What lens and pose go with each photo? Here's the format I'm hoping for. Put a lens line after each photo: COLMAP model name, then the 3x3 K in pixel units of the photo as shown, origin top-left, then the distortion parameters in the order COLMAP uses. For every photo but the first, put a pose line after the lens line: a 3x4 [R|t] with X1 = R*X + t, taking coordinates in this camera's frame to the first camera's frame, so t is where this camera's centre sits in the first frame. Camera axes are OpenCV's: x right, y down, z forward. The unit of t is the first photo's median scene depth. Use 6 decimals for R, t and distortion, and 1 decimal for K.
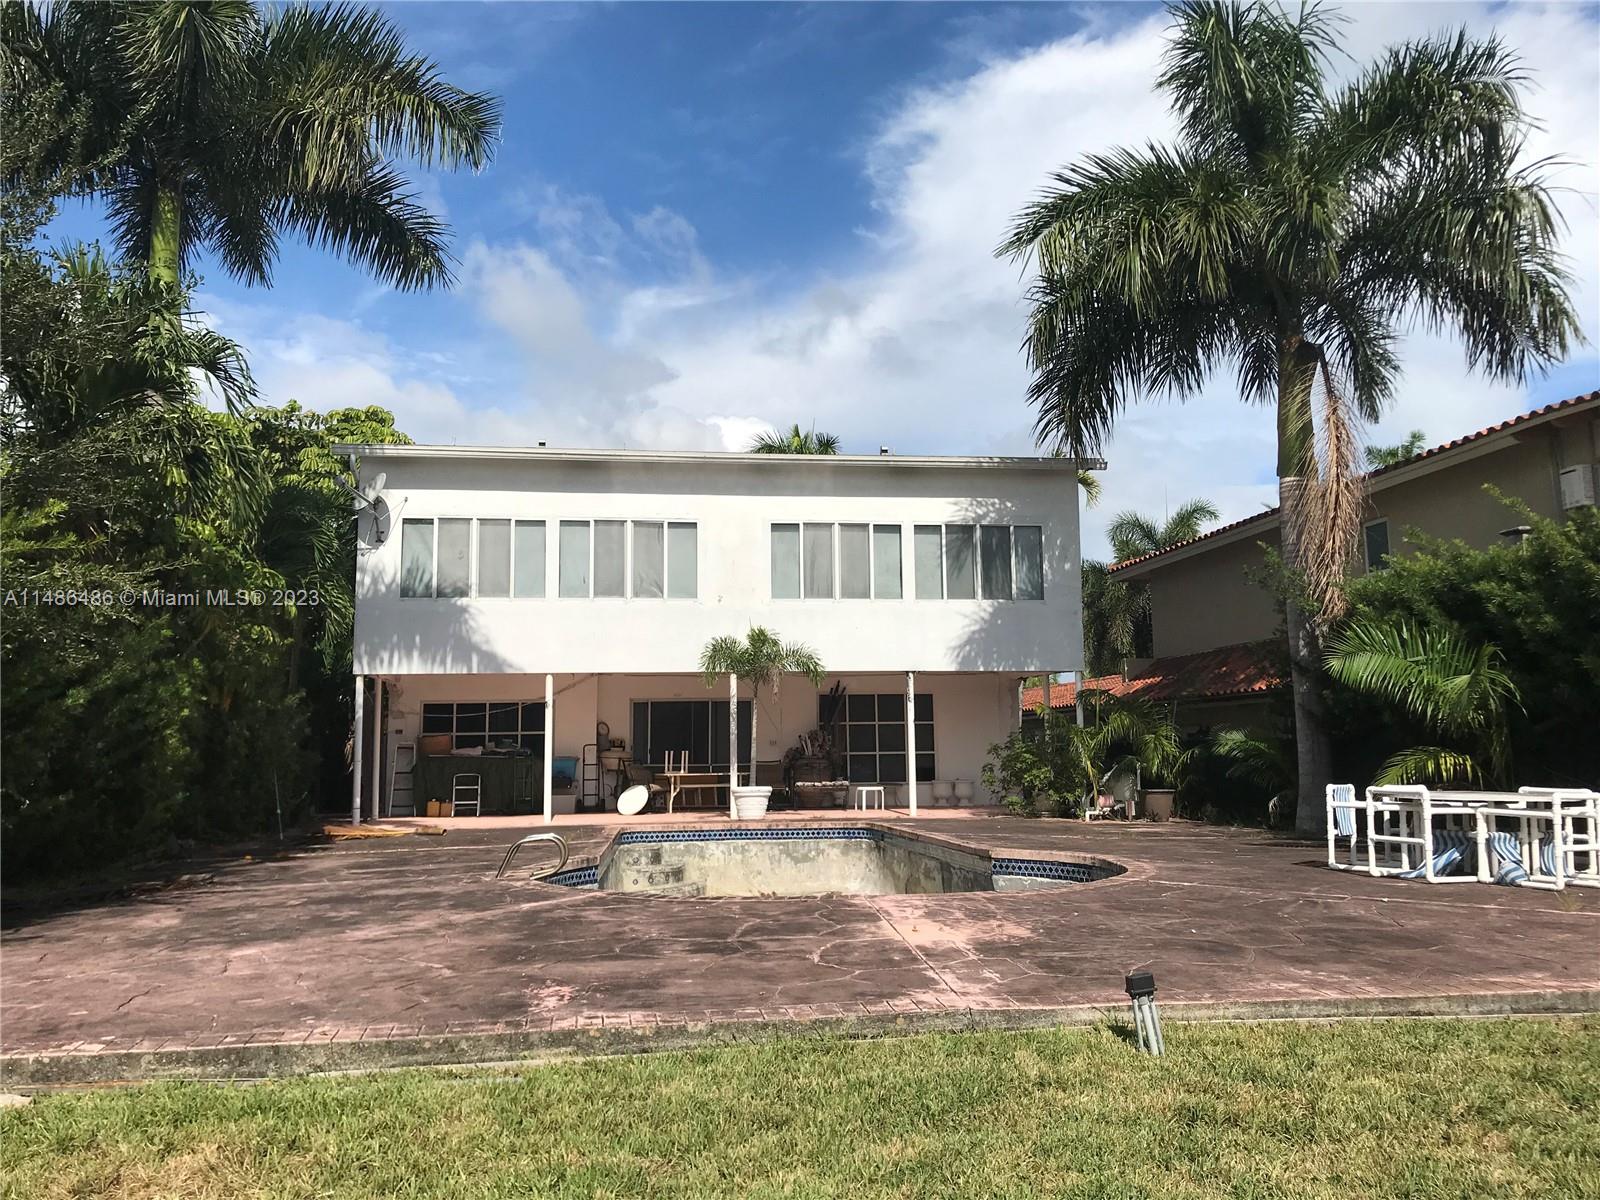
lens RADIAL K [[1316.0, 0, 800.0], [0, 1316.0, 600.0], [0, 0, 1]] dist [0.056370, -0.089270]
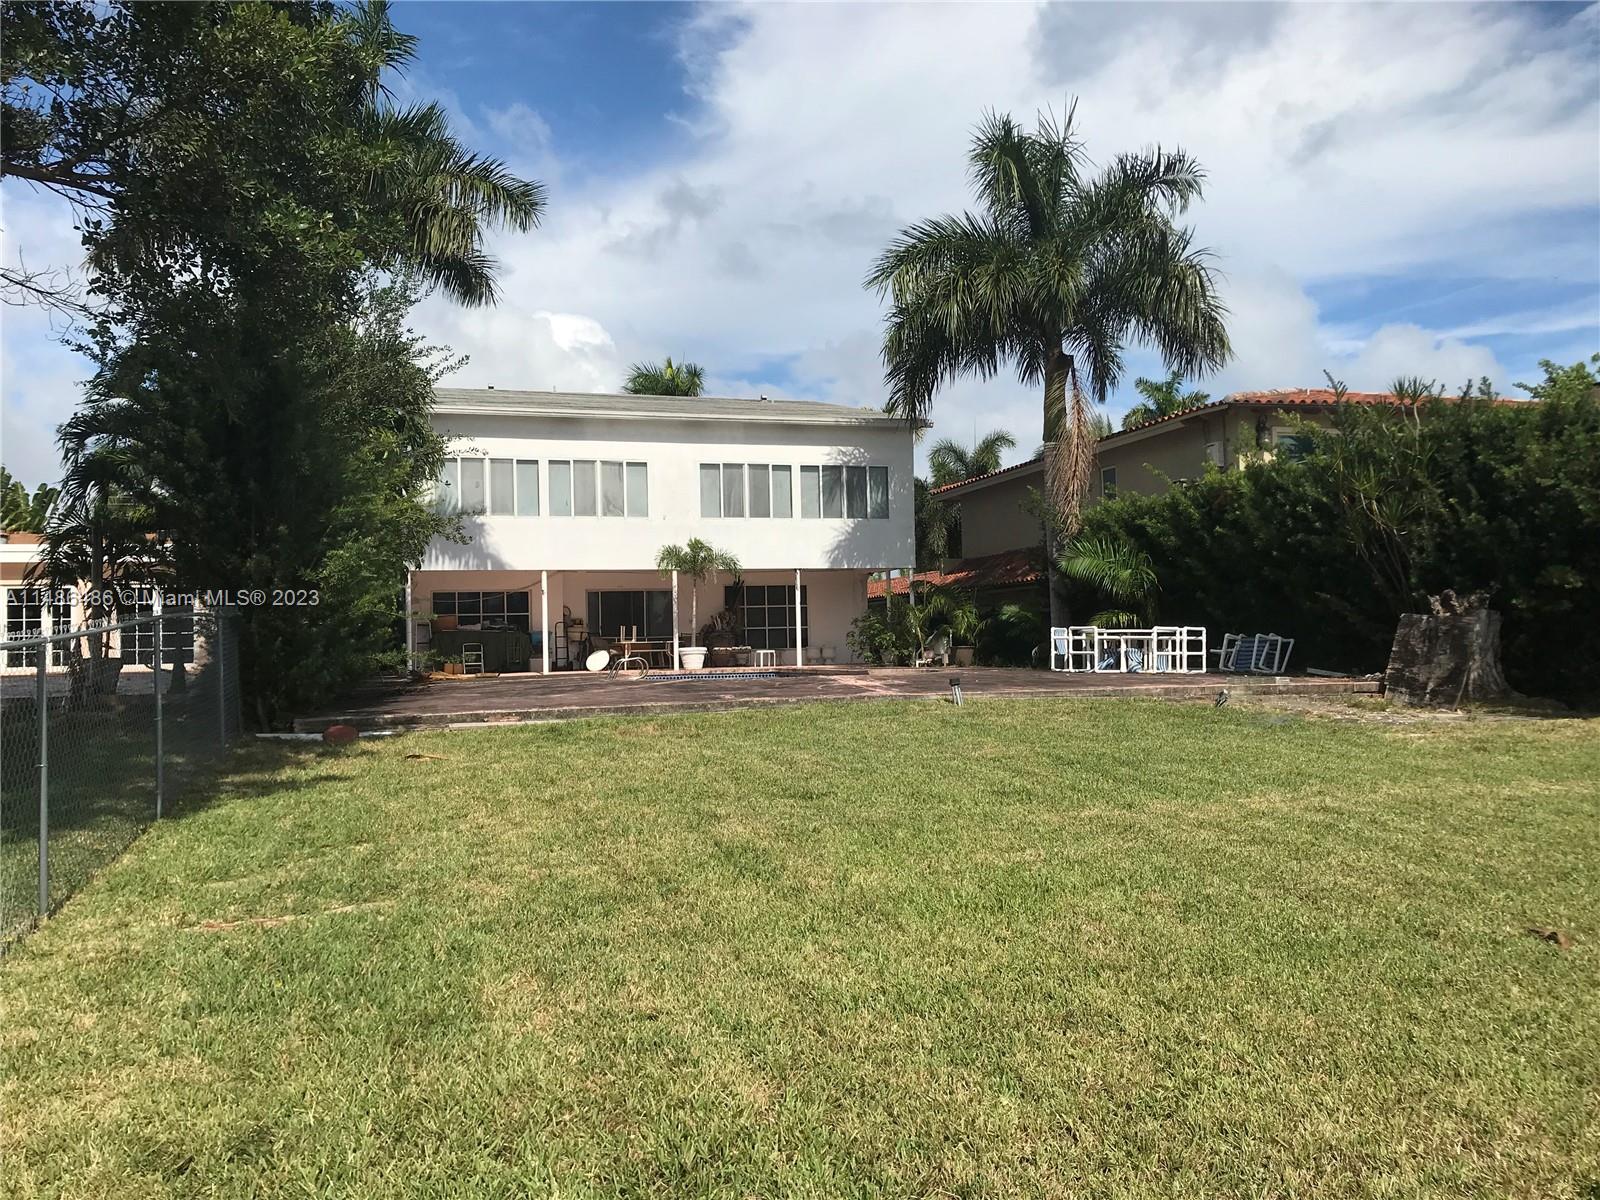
lens RADIAL K [[1316.0, 0, 800.0], [0, 1316.0, 600.0], [0, 0, 1]] dist [0.056370, -0.089270]
pose [[0.989904, -0.004572, 0.141666, -0.119528], [-0.006366, 0.997037, 0.076660, -0.022109], [-0.141596, -0.076788, 0.986942, -0.428530]]
